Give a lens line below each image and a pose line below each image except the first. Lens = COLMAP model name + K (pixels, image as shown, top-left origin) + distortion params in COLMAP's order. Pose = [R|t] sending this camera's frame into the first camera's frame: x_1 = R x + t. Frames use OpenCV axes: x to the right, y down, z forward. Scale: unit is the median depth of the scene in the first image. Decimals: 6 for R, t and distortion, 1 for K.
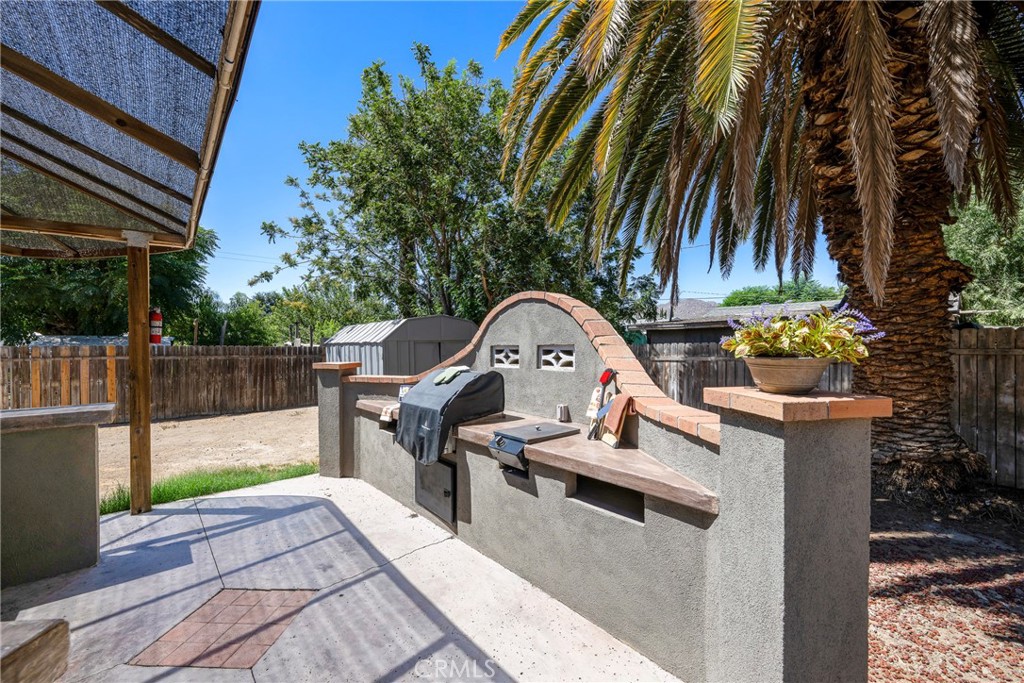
lens RADIAL K [[392.3, 0, 504.7], [0, 392.3, 346.7], [0, 0, 1]] dist [0.001210, 0.000077]
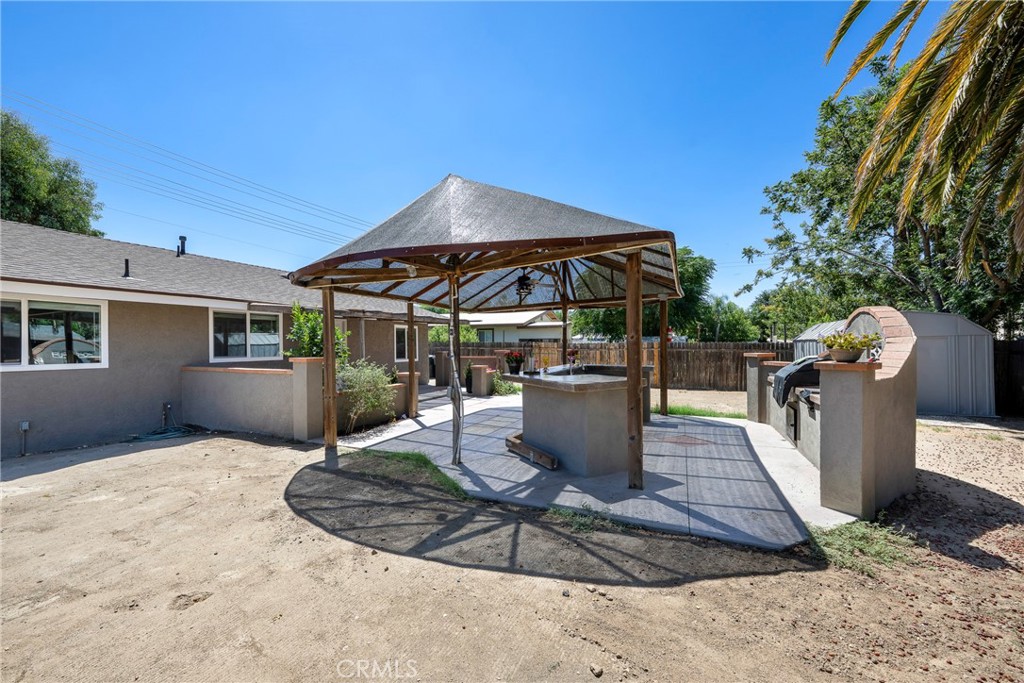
lens RADIAL K [[392.3, 0, 504.7], [0, 392.3, 346.7], [0, 0, 1]] dist [0.001210, 0.000077]
pose [[0.400292, 0.010021, -0.916333, 0.276972], [0.000222, 0.999939, 0.011033, -0.001821], [0.916387, -0.004619, 0.400266, -0.266664]]
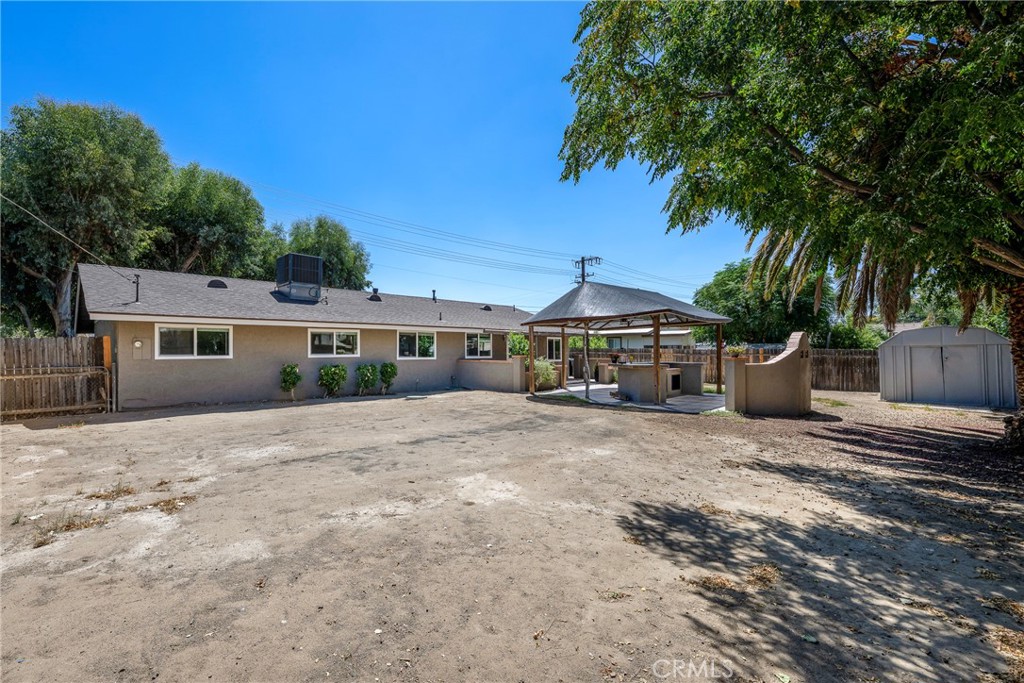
lens RADIAL K [[392.3, 0, 504.7], [0, 392.3, 346.7], [0, 0, 1]] dist [0.001210, 0.000077]
pose [[0.075525, -0.004357, -0.997134, 0.793621], [0.000048, 0.999990, -0.004366, -0.002684], [0.997144, 0.000282, 0.075524, -0.414397]]
